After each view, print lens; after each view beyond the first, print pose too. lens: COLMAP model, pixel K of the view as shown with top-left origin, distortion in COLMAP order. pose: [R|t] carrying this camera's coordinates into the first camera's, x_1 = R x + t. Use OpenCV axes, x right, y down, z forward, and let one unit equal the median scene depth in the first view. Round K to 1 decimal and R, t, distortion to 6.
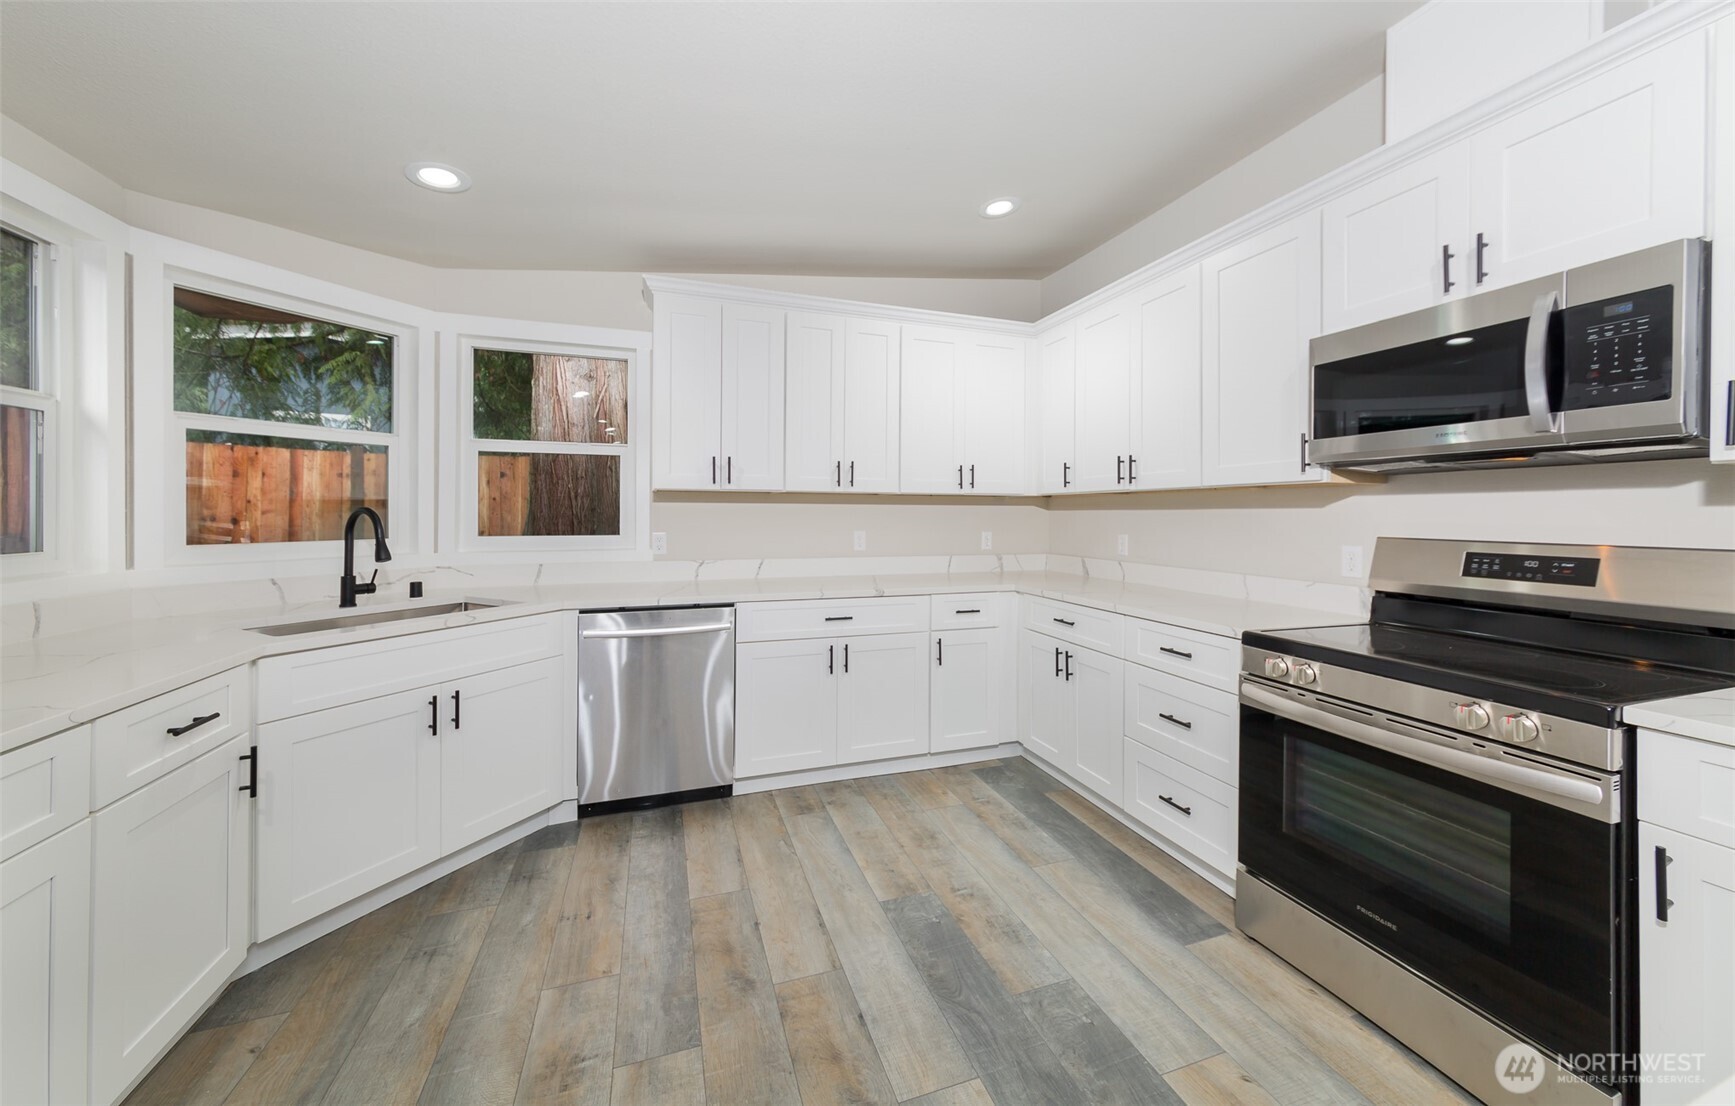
lens RADIAL K [[612.8, 0, 864.6], [0, 612.8, 515.8], [0, 0, 1]] dist [0.006417, -0.000119]
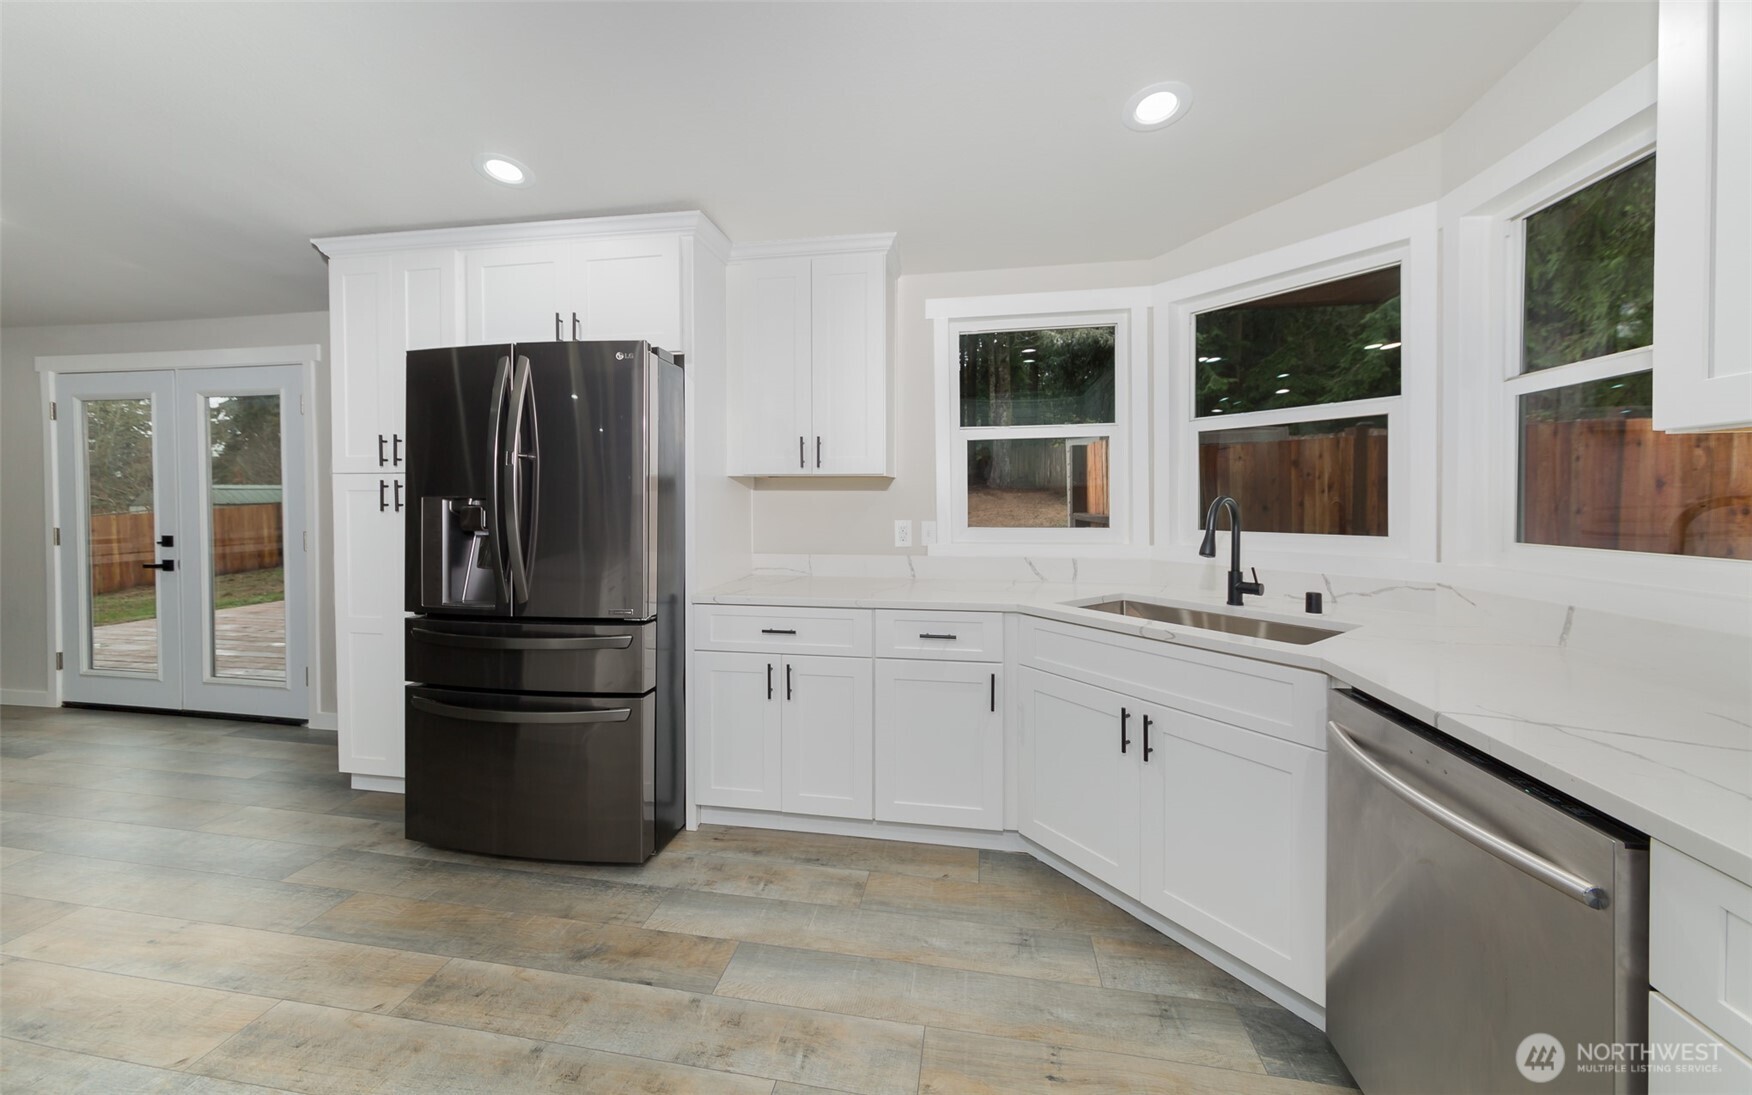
lens RADIAL K [[625.1, 0, 883.8], [0, 625.1, 505.5], [0, 0, 1]] dist [-0.003207, 0.002096]
pose [[-0.471888, 0.004649, -0.881646, 0.242055], [-0.004148, 0.999963, 0.007493, -0.005391], [0.881649, 0.007193, -0.471852, 1.051728]]
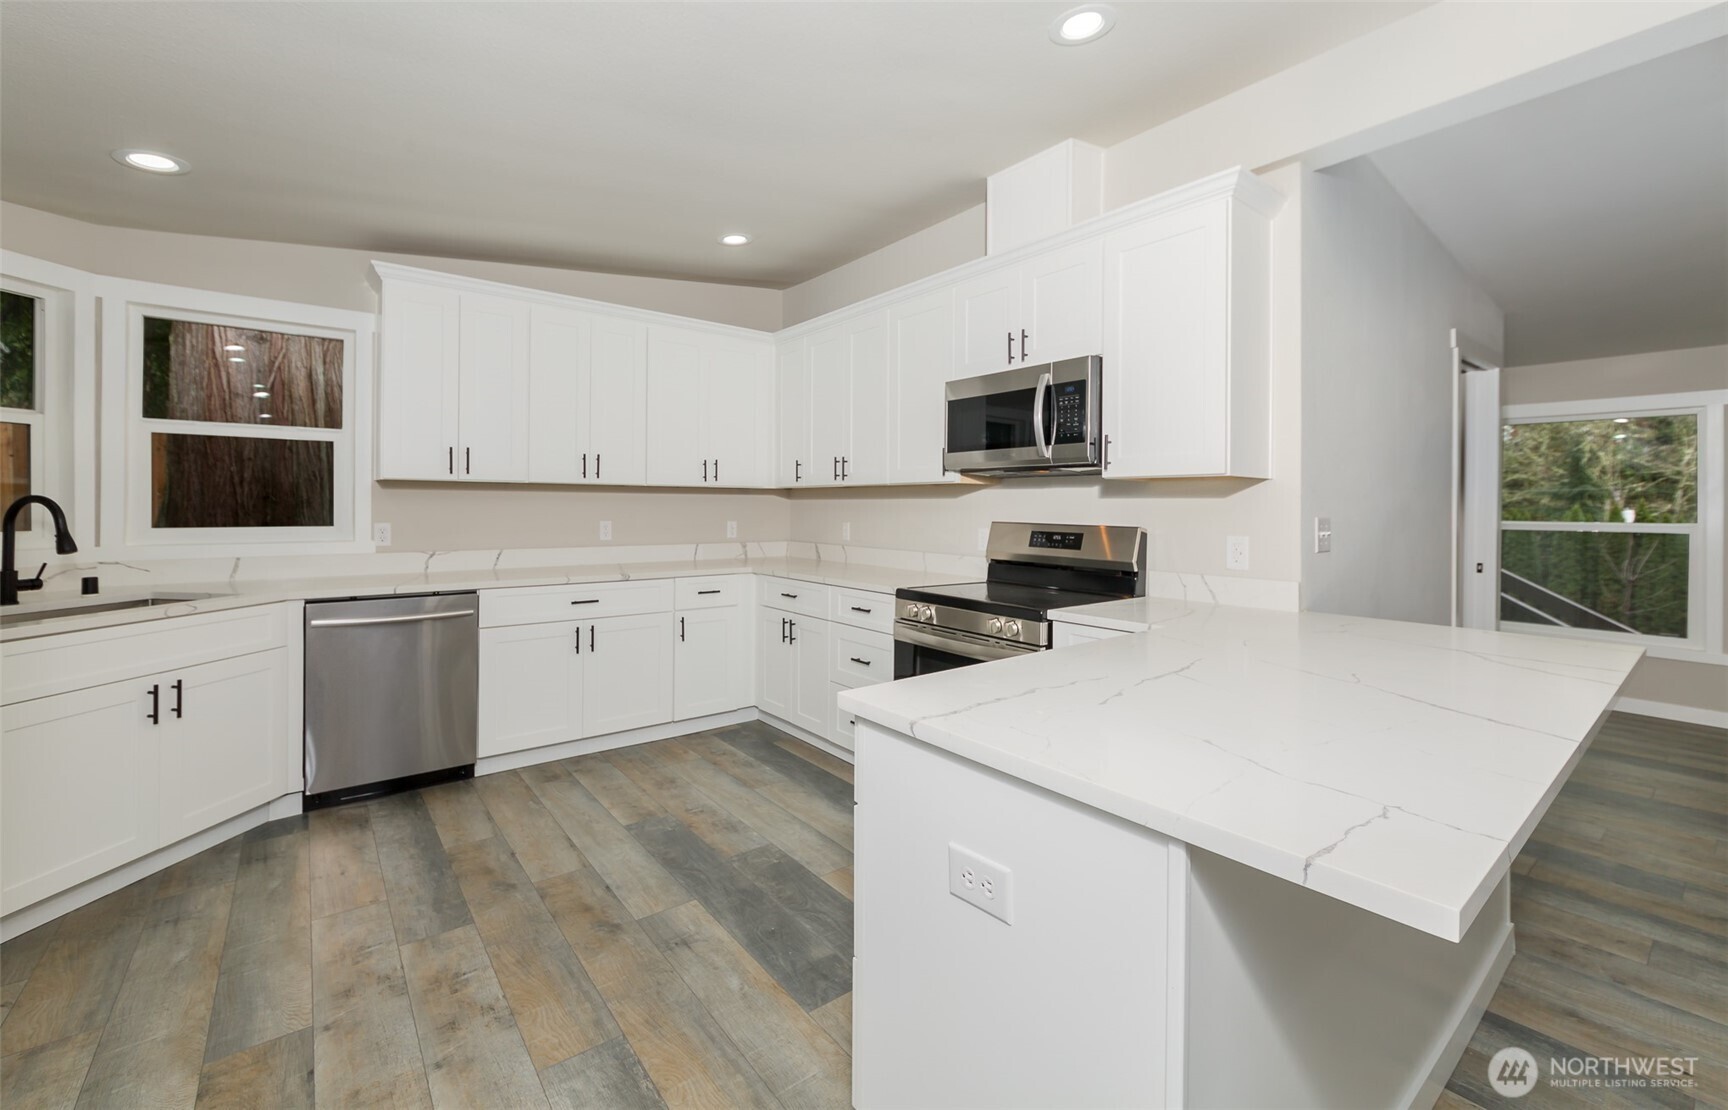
lens RADIAL K [[706.4, 0, 858.5], [0, 706.4, 507.1], [0, 0, 1]] dist [0.002730, 0.000632]
pose [[0.943327, 0.001341, 0.331861, -0.002409], [-0.001986, 0.999997, 0.001604, -0.001190], [-0.331858, -0.002172, 0.943327, -0.439116]]
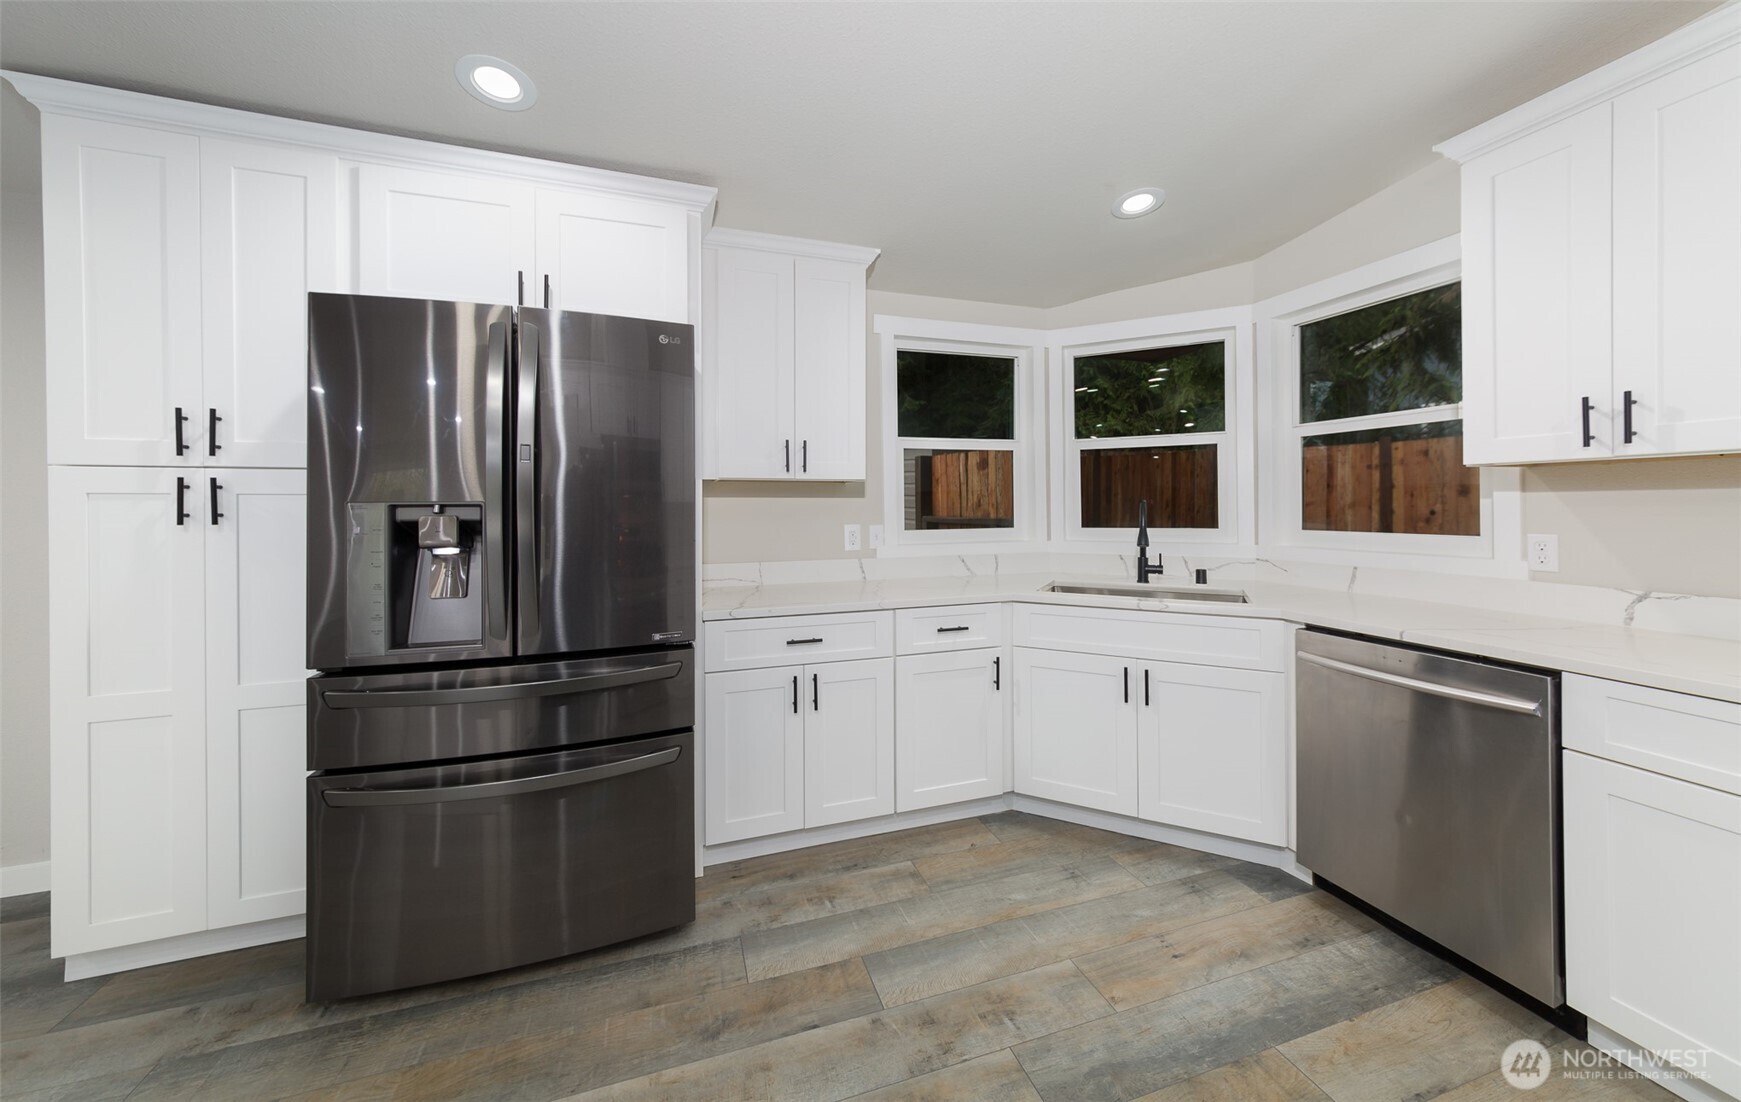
lens RADIAL K [[621.2, 0, 878.0], [0, 621.2, 504.7], [0, 0, 1]] dist [-0.003207, 0.002096]
pose [[0.000586, -0.007193, -0.999974, 0.413486], [0.003063, 0.999969, -0.007191, 0.001137], [0.999995, -0.003059, 0.000608, 0.514535]]
